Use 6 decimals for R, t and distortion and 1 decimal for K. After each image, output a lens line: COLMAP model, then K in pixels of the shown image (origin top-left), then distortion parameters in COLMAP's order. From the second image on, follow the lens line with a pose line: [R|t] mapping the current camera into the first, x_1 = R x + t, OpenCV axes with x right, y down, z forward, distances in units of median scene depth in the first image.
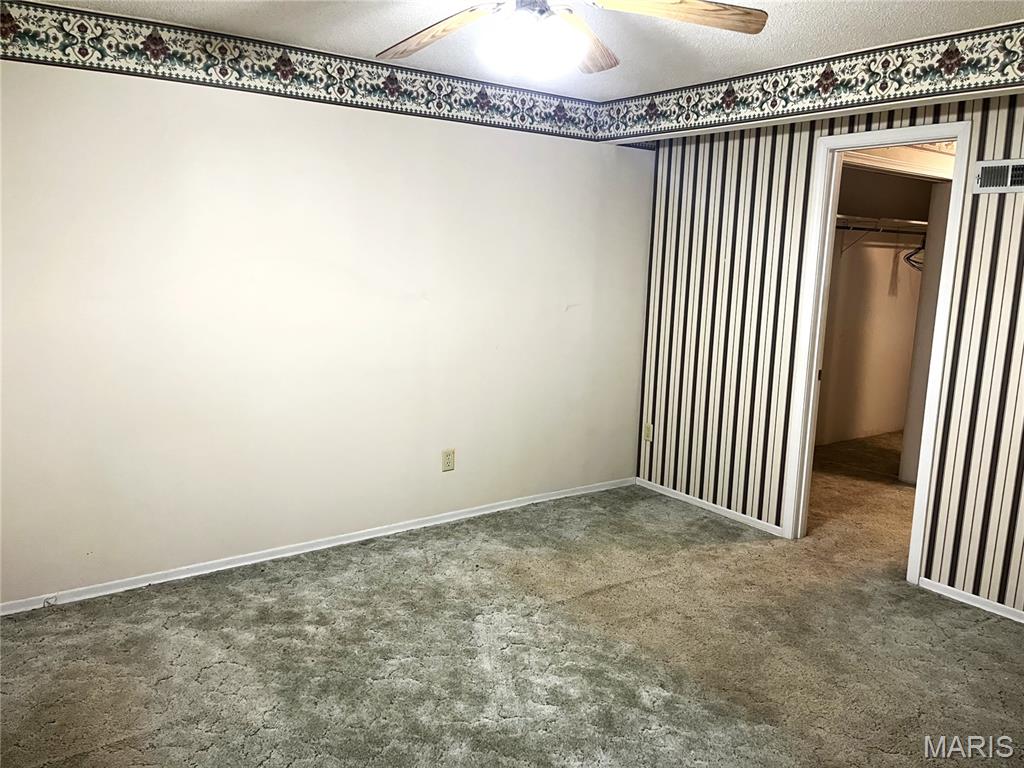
lens RADIAL K [[786.5, 0, 515.4], [0, 786.5, 380.5], [0, 0, 1]] dist [0.033756, -0.011855]
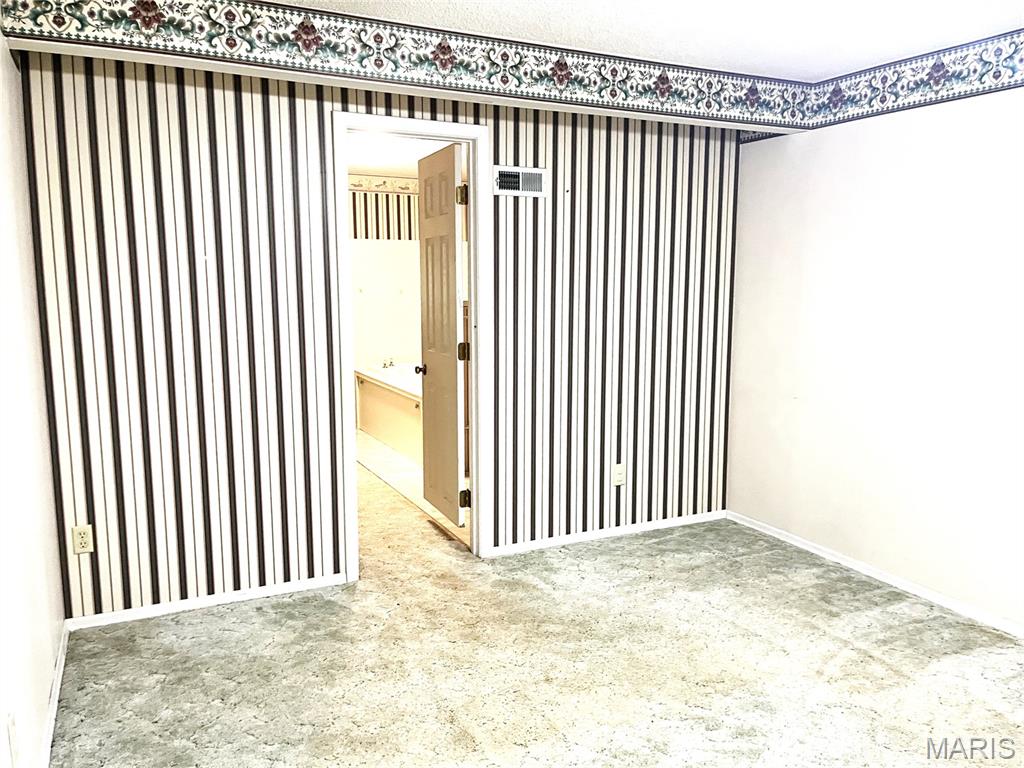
lens RADIAL K [[786.5, 0, 515.1], [0, 786.5, 390.4], [0, 0, 1]] dist [0.033756, -0.011855]
pose [[0.156388, -0.175871, 0.971912, -0.497330], [0.157747, 0.975836, 0.151198, -0.121698], [-0.975017, 0.129671, 0.180352, 0.756249]]
